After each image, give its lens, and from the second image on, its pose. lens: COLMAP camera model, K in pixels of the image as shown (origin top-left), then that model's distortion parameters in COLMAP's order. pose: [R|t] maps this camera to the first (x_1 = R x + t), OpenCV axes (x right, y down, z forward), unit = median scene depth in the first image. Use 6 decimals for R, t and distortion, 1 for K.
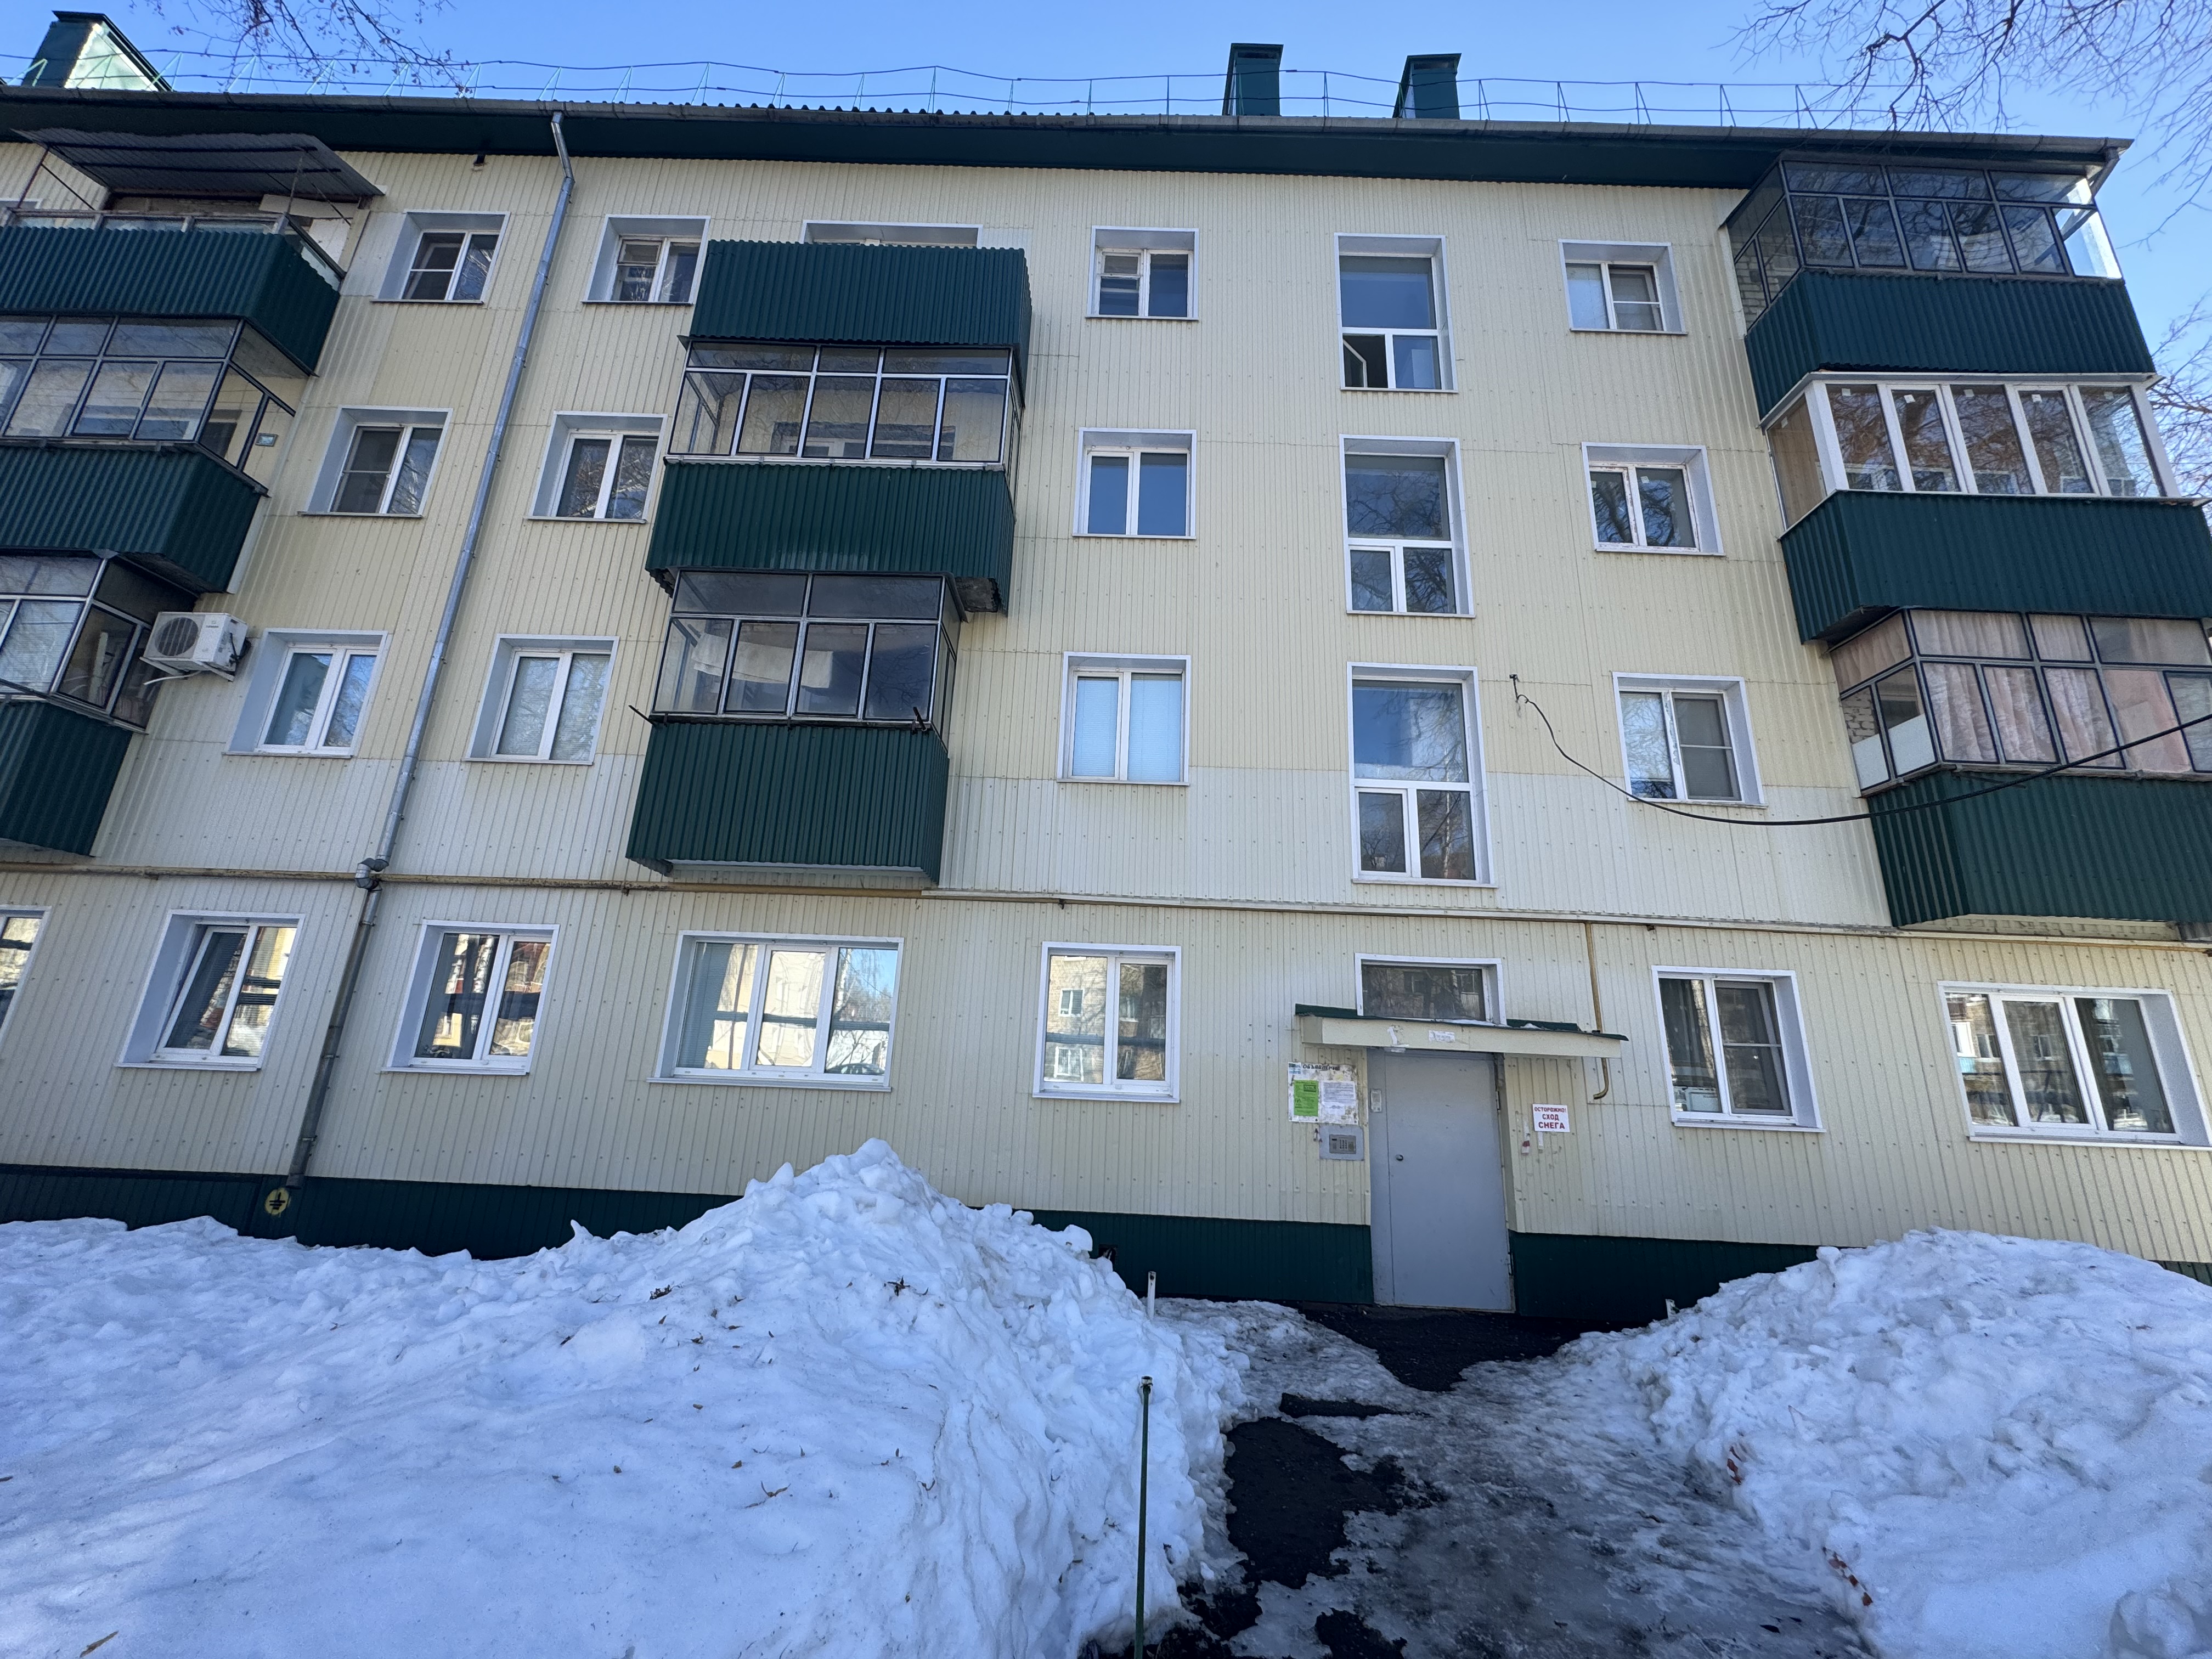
lens RADIAL K [[876.4, 0, 1103.2], [0, 876.4, 827.0], [0, 0, 1]] dist [-0.002208, 0.000428]
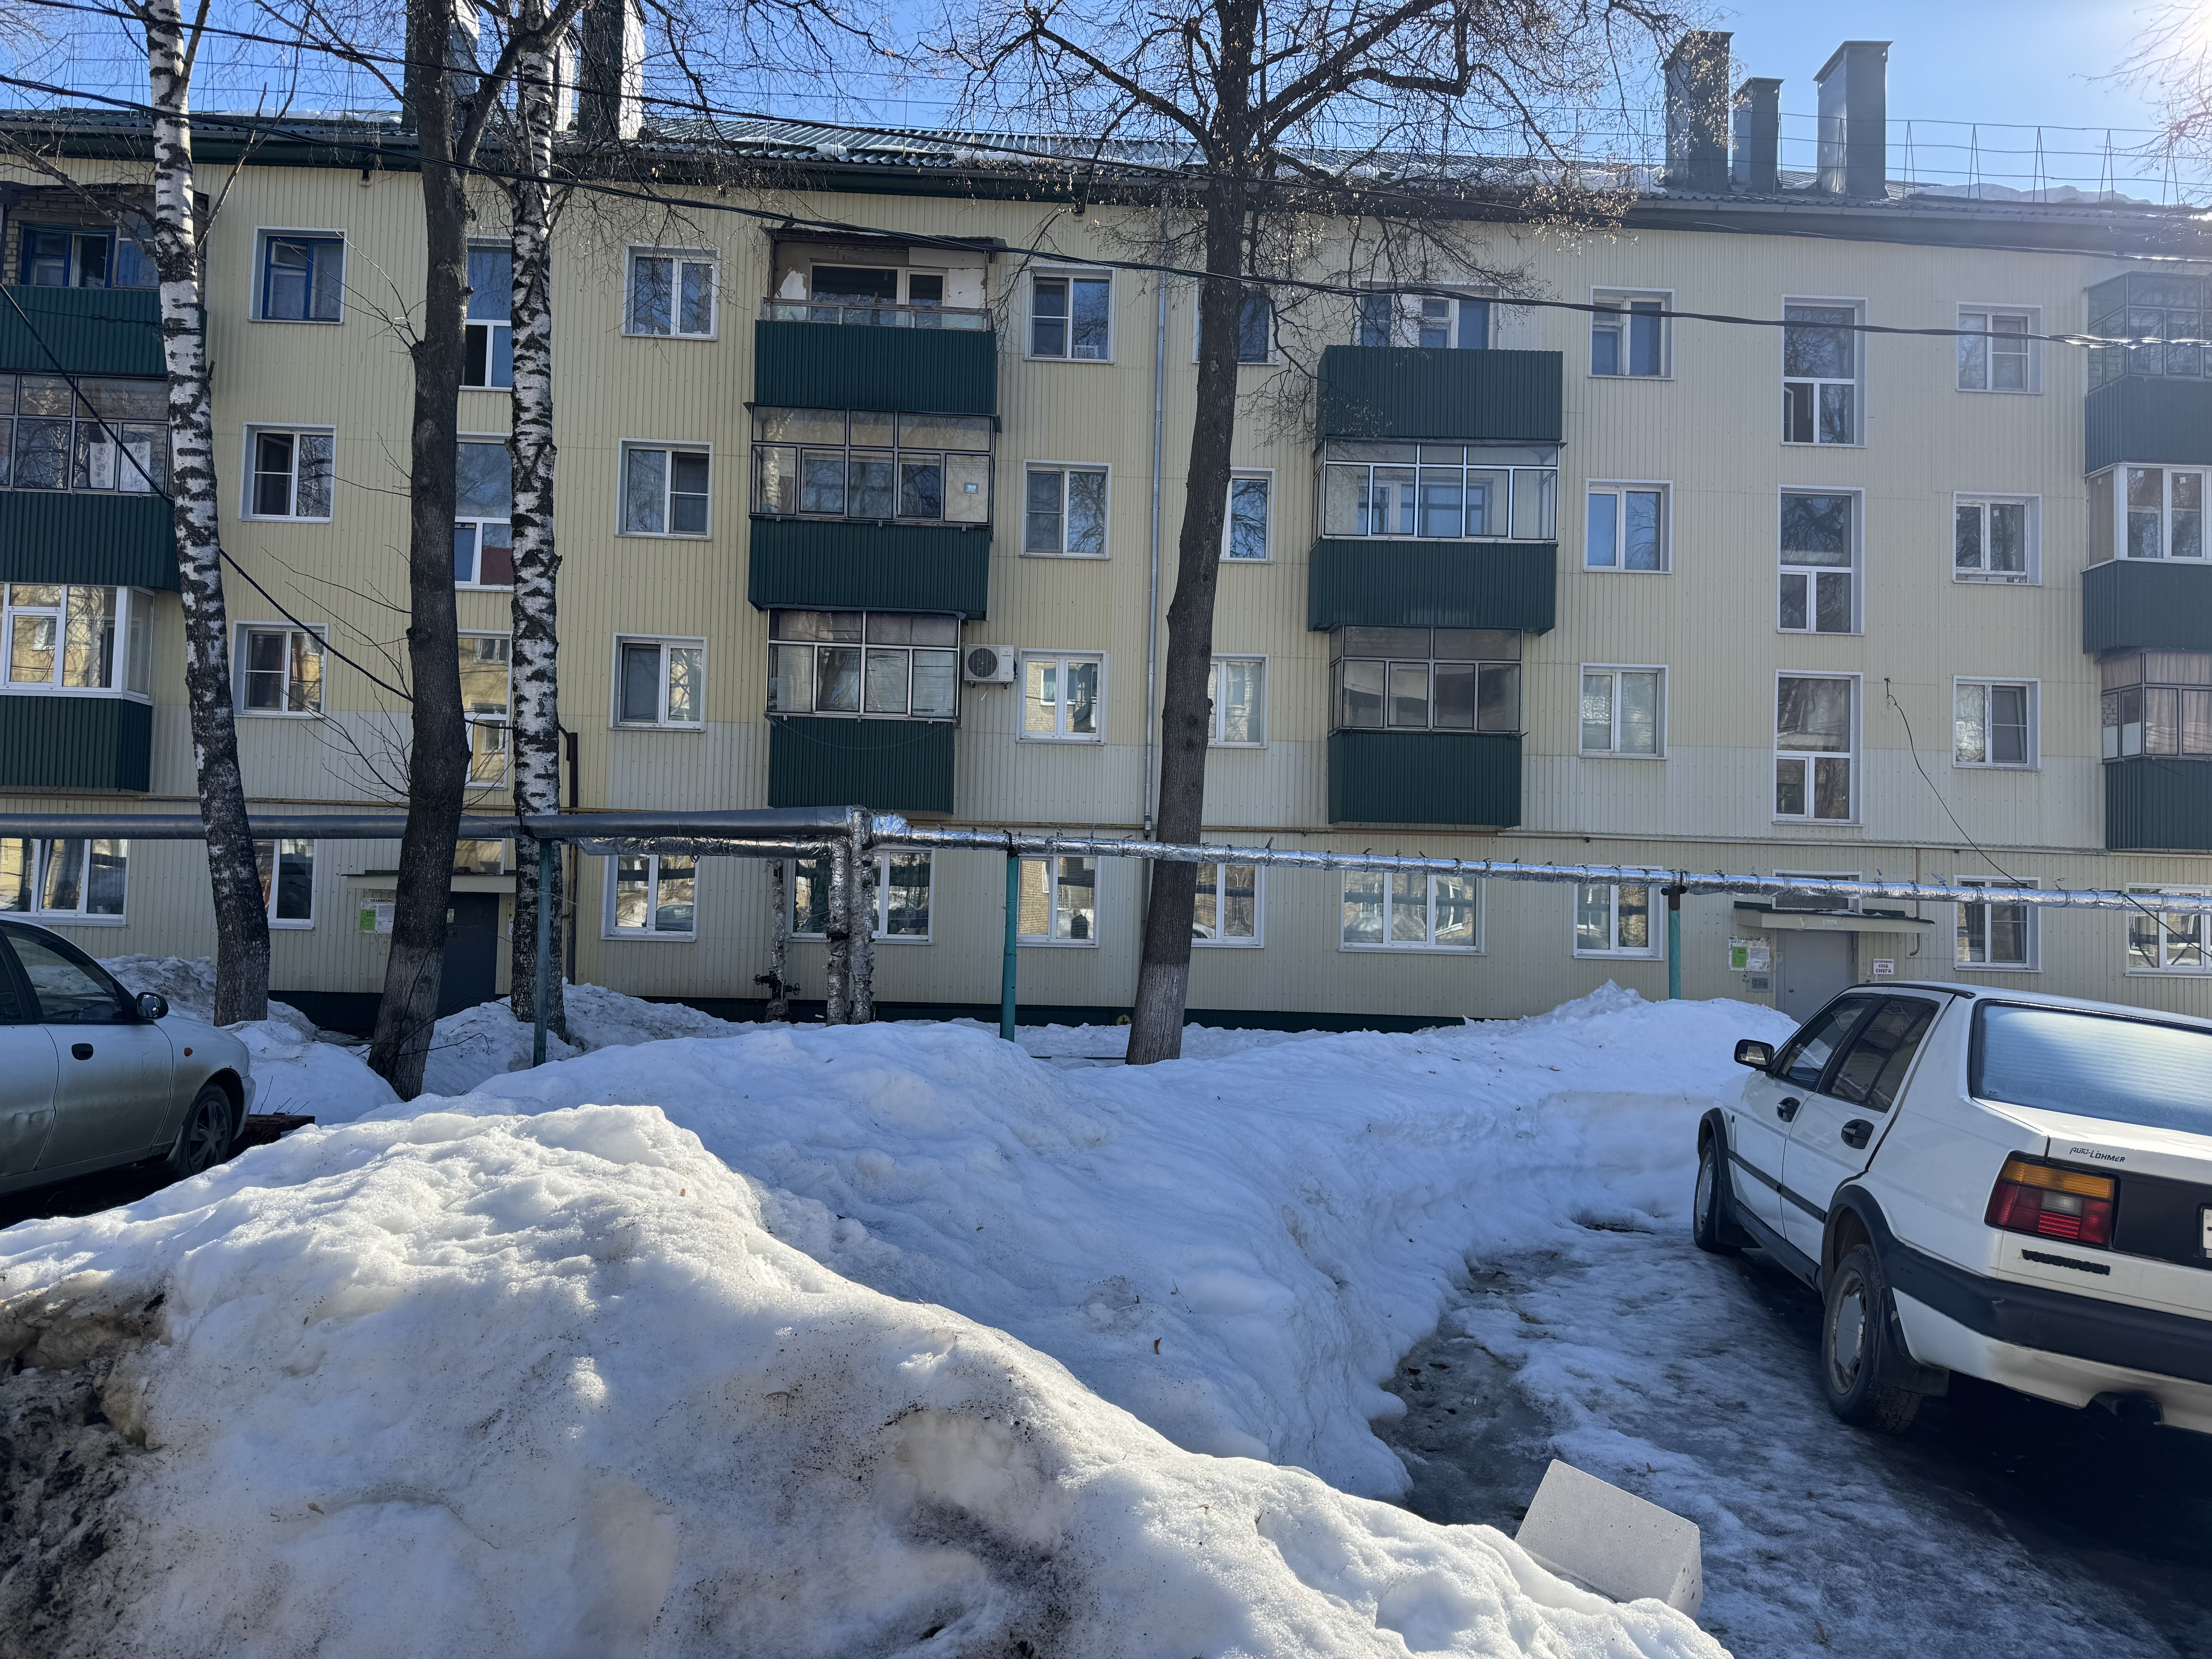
lens RADIAL K [[1573.3, 0, 1116.0], [0, 1573.3, 820.5], [0, 0, 1]] dist [0.018226, -0.000284]
pose [[0.998635, -0.011542, 0.050938, -1.004007], [-0.000378, 0.973656, 0.228023, -0.570616], [-0.052228, -0.227731, 0.972322, -1.634310]]
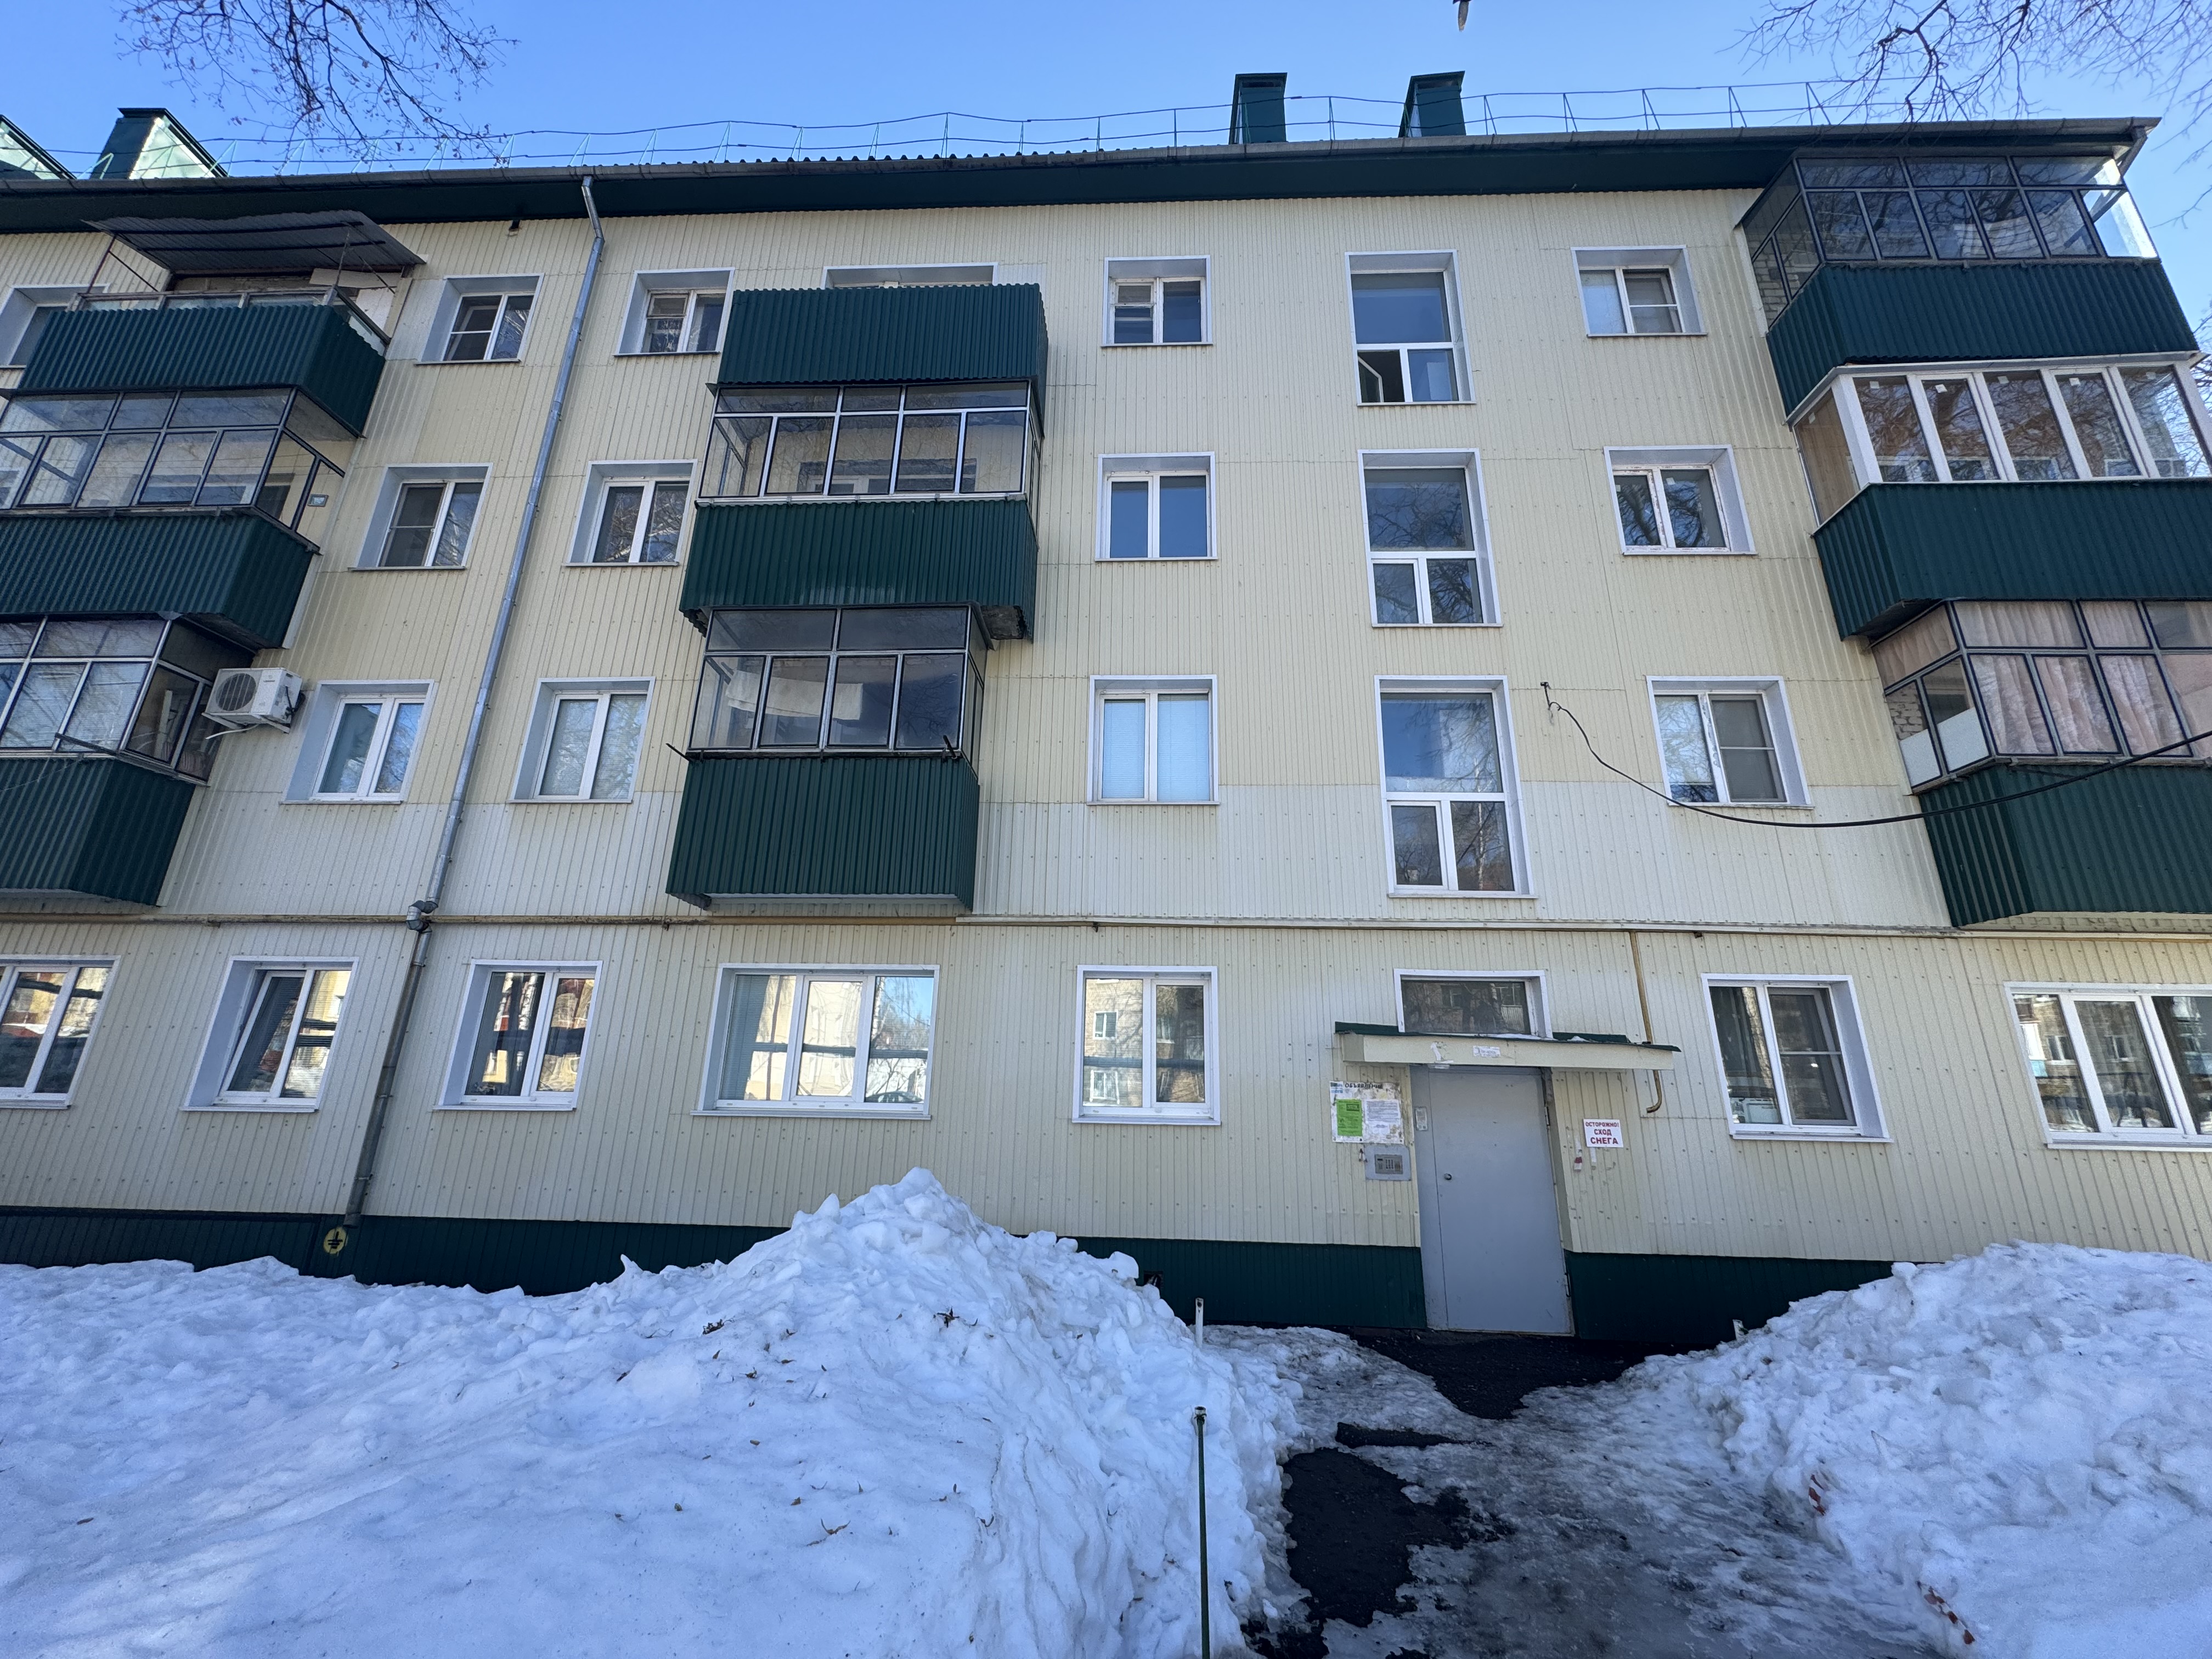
lens RADIAL K [[876.4, 0, 1103.4], [0, 876.4, 826.8], [0, 0, 1]] dist [-0.002208, 0.000428]
pose [[0.999037, -0.030802, -0.031231, -0.003681], [0.030030, 0.999239, -0.024912, -0.001017], [0.031974, 0.023950, 0.999202, -0.000788]]
